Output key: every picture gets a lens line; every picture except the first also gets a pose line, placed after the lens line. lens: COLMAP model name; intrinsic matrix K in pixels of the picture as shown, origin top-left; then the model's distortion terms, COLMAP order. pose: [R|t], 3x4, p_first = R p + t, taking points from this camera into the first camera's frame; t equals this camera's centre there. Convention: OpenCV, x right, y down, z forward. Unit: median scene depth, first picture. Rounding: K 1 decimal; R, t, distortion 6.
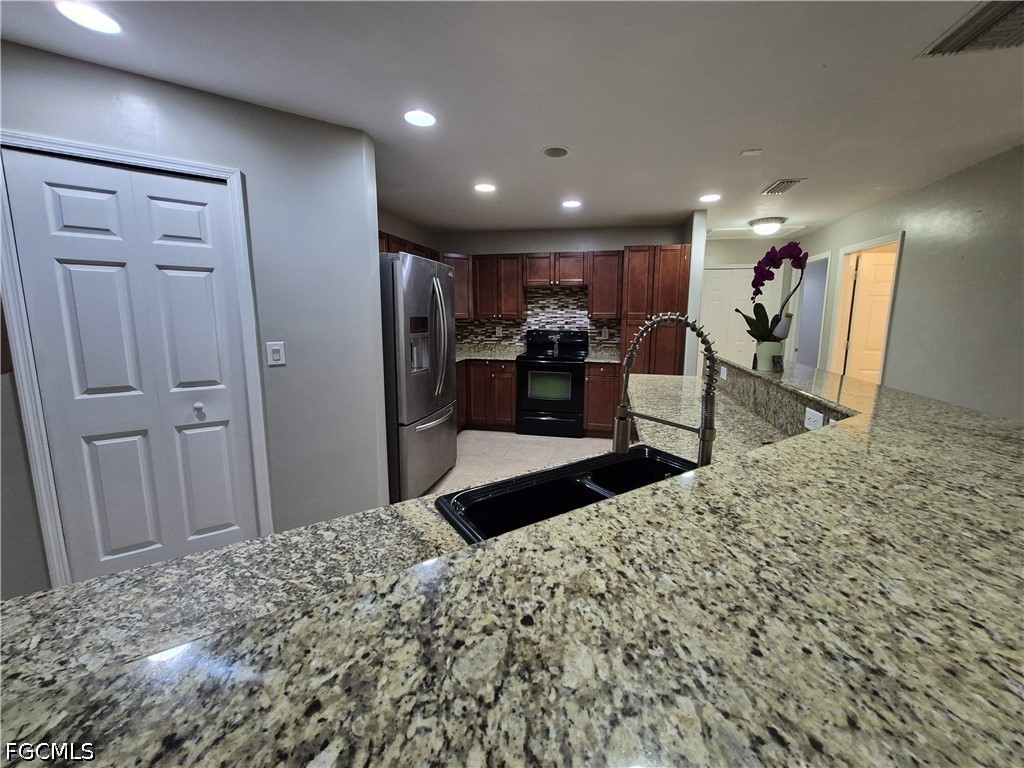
lens RADIAL K [[402.2, 0, 528.2], [0, 402.2, 371.4], [0, 0, 1]] dist [-0.000915, -0.000135]
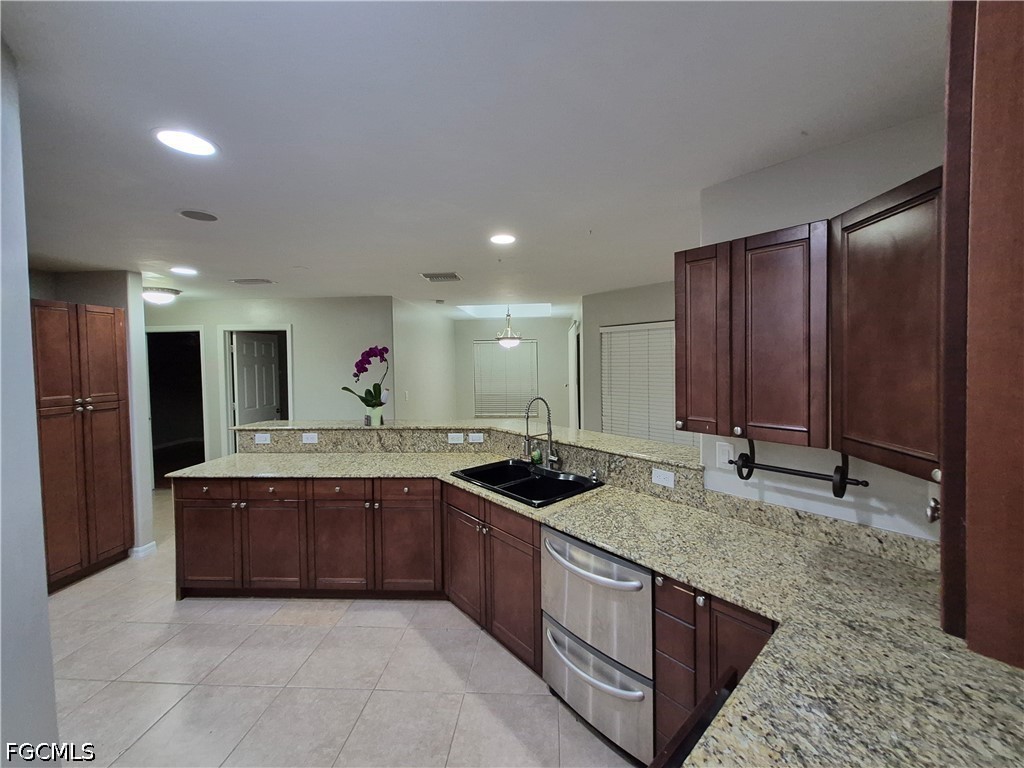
lens RADIAL K [[403.5, 0, 529.5], [0, 403.5, 370.1], [0, 0, 1]] dist [0.012478, 0.000066]
pose [[-0.147423, -0.033608, 0.988502, -0.487527], [0.152096, 0.986765, 0.056232, -0.098727], [-0.977309, 0.158637, -0.140361, 0.282324]]
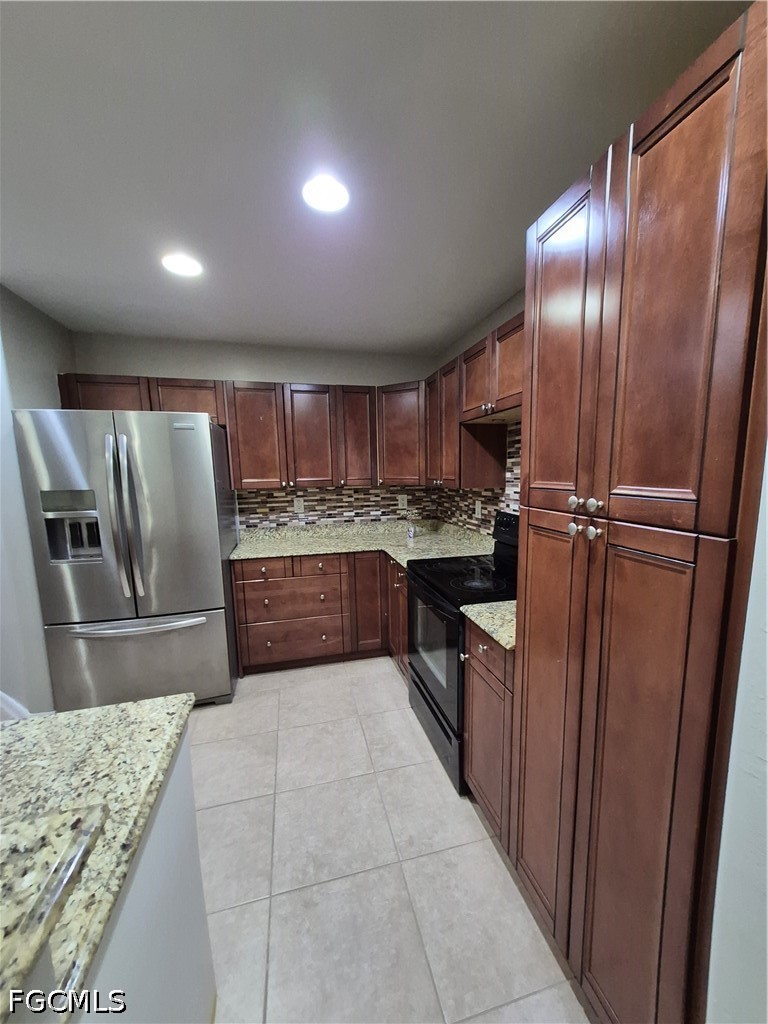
lens RADIAL K [[402.2, 0, 394.2], [0, 402.2, 527.7], [0, 0, 1]] dist [-0.000915, -0.000135]
pose [[0.447762, 0.116602, -0.886517, 0.414504], [-0.111512, 0.991002, 0.074022, -0.115433], [0.887172, 0.065713, 0.456736, 0.734123]]
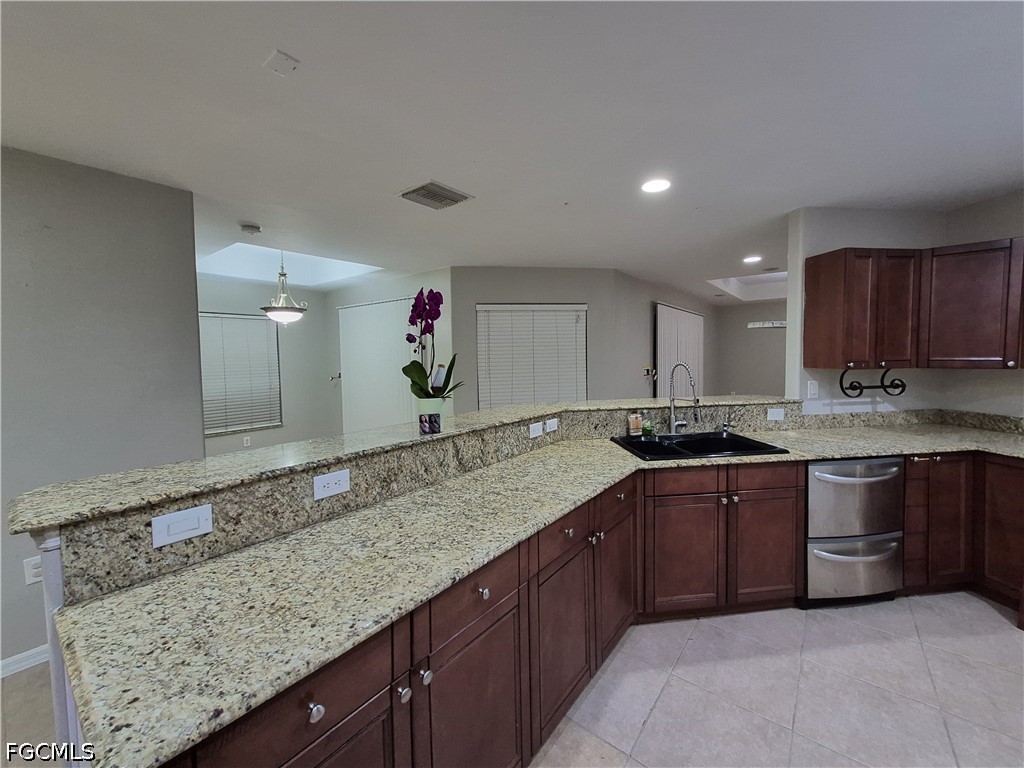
lens RADIAL K [[399.9, 0, 531.5], [0, 399.9, 370.5], [0, 0, 1]] dist [0.006618, 0.000192]
pose [[-0.903807, -0.013646, 0.427723, 0.020521], [0.066898, 0.982698, 0.172712, -0.123442], [-0.422679, 0.184712, -0.887256, 0.773505]]
